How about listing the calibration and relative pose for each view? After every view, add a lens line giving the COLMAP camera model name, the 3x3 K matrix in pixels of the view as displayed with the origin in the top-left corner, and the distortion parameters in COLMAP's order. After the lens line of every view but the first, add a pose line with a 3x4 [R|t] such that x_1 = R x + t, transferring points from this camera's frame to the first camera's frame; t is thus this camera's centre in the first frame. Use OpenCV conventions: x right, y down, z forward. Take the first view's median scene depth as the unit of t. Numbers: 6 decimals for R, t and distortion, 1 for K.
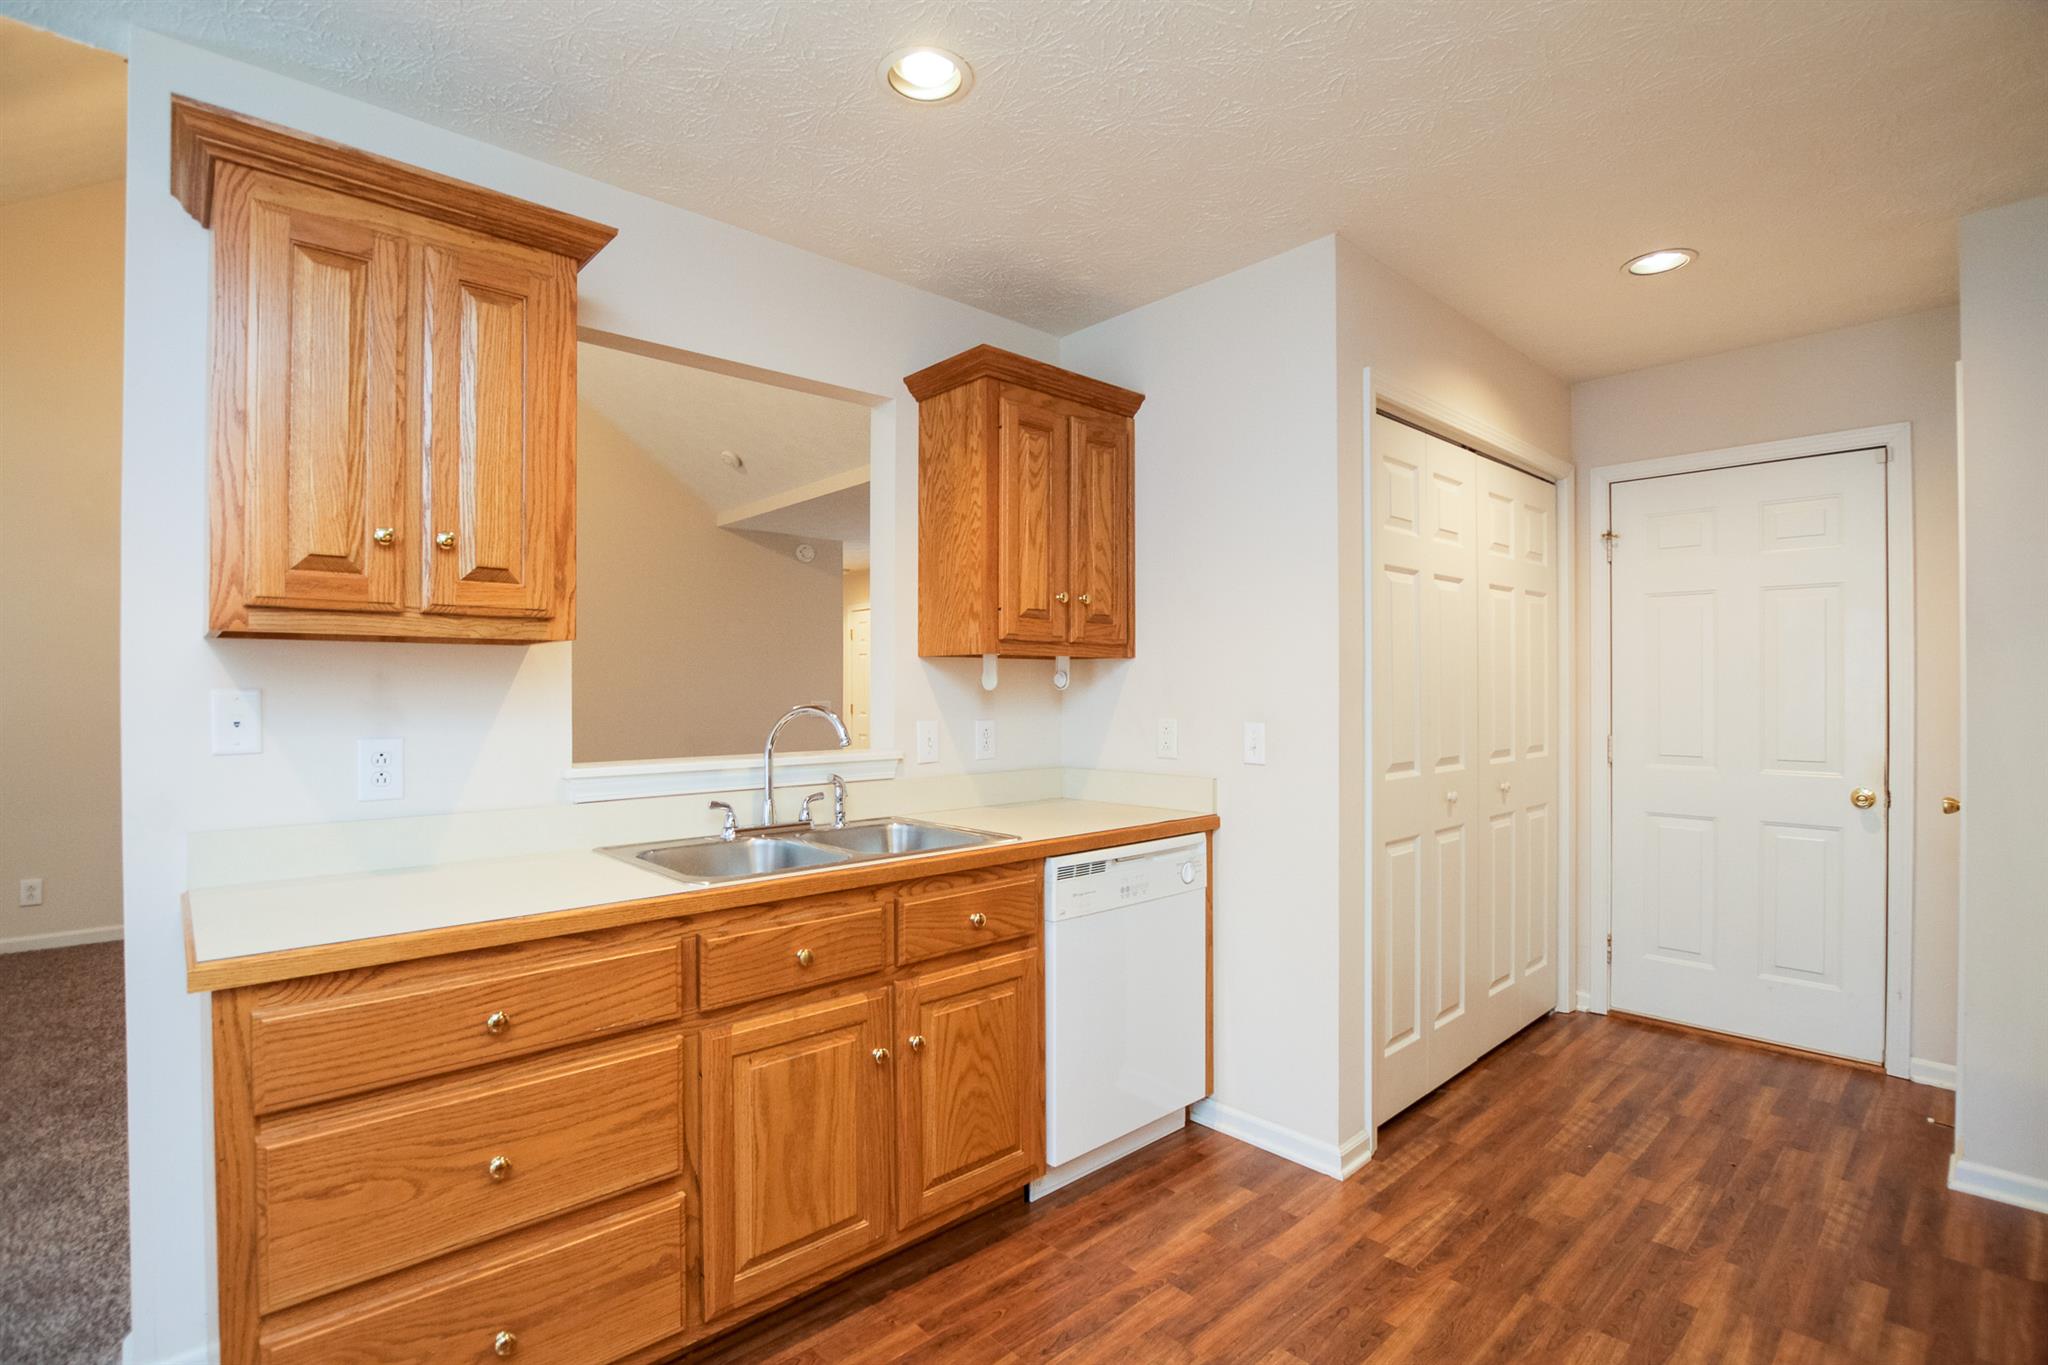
lens RADIAL K [[955.4, 0, 1026.7], [0, 955.4, 688.3], [0, 0, 1]] dist [-0.031249, 0.002332]
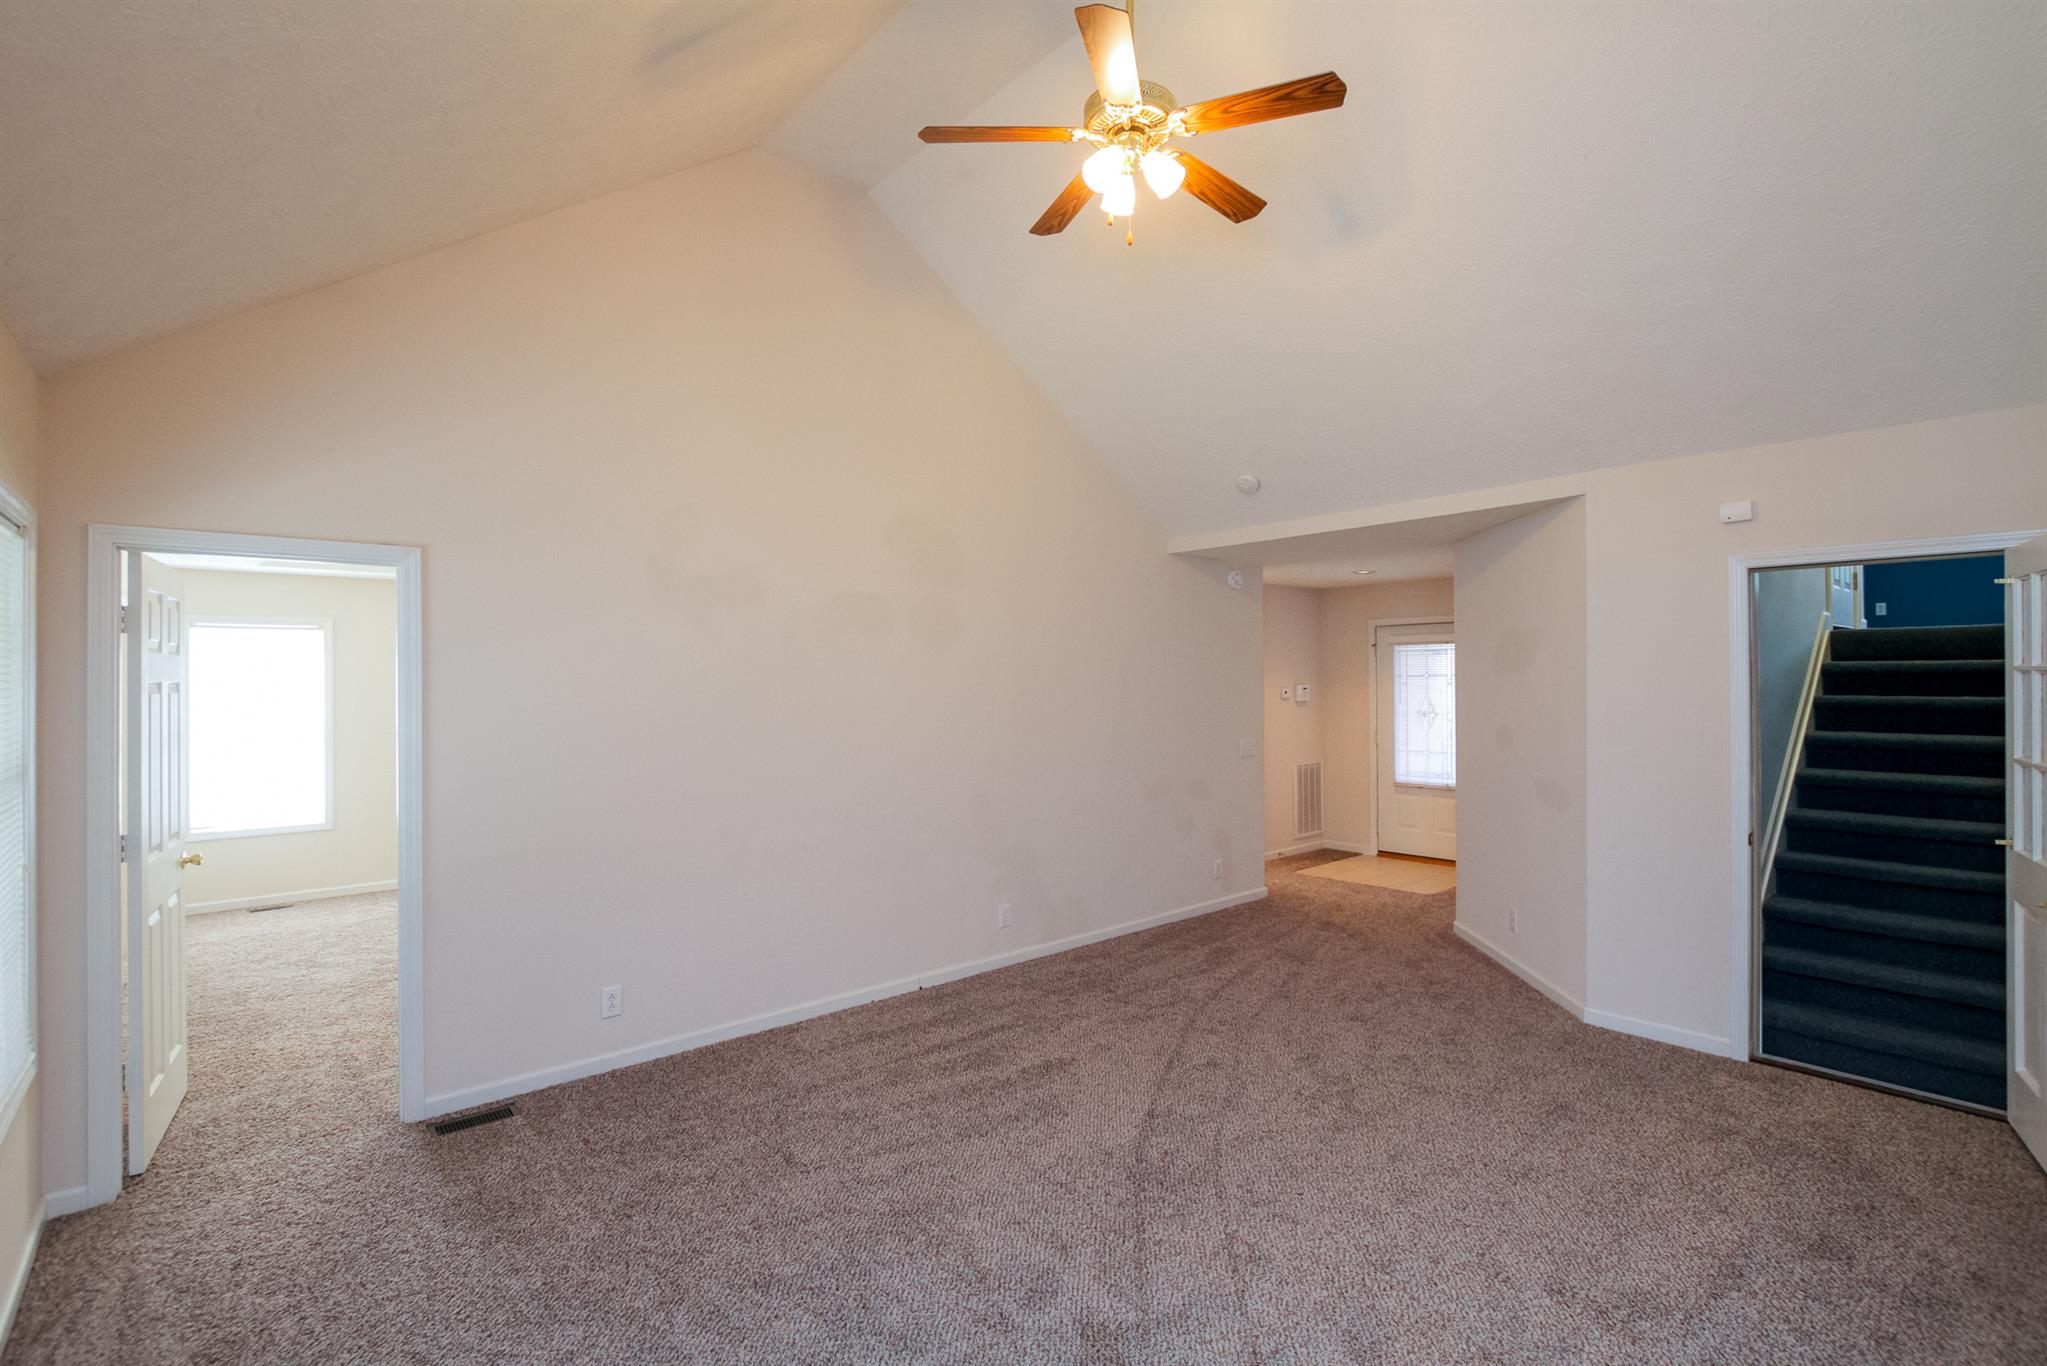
lens RADIAL K [[941.8, 0, 1031.7], [0, 941.8, 680.8], [0, 0, 1]] dist [-0.000409, 0.003331]
pose [[0.999868, -0.003550, -0.015876, -1.148910], [0.003579, 0.999992, 0.001803, -0.127781], [0.015869, -0.001859, 0.999872, 0.233713]]
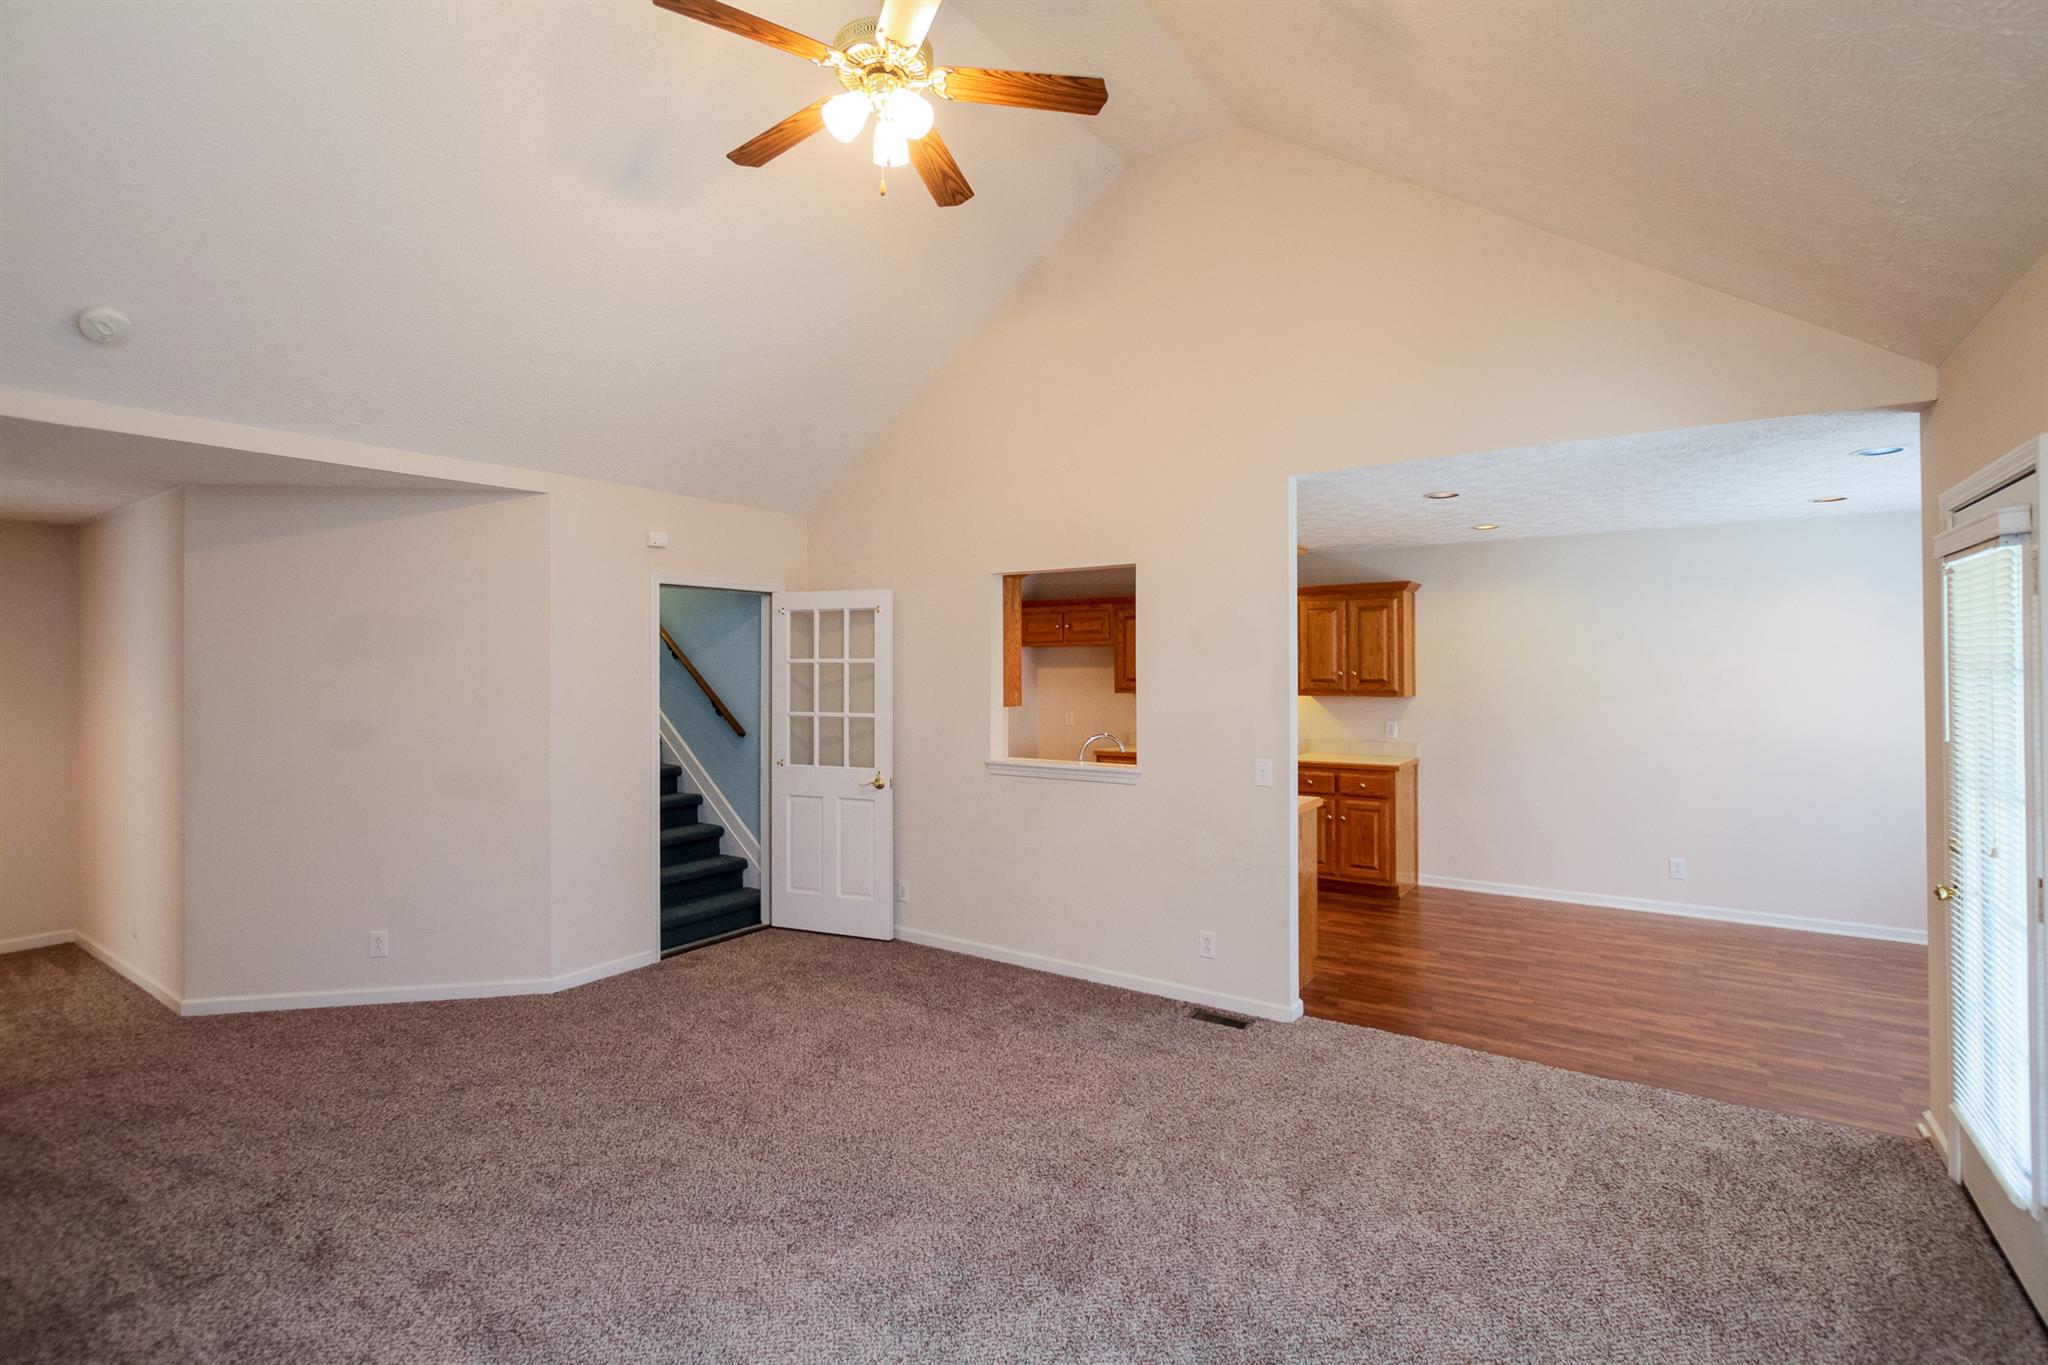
lens RADIAL K [[942.3, 0, 1011.4], [0, 942.3, 678.1], [0, 0, 1]] dist [-0.000409, 0.003331]
pose [[-0.221508, -0.005923, 0.975141, -2.134363], [0.002609, 0.999974, 0.006666, -0.112771], [-0.975155, 0.004021, -0.221487, 1.509983]]
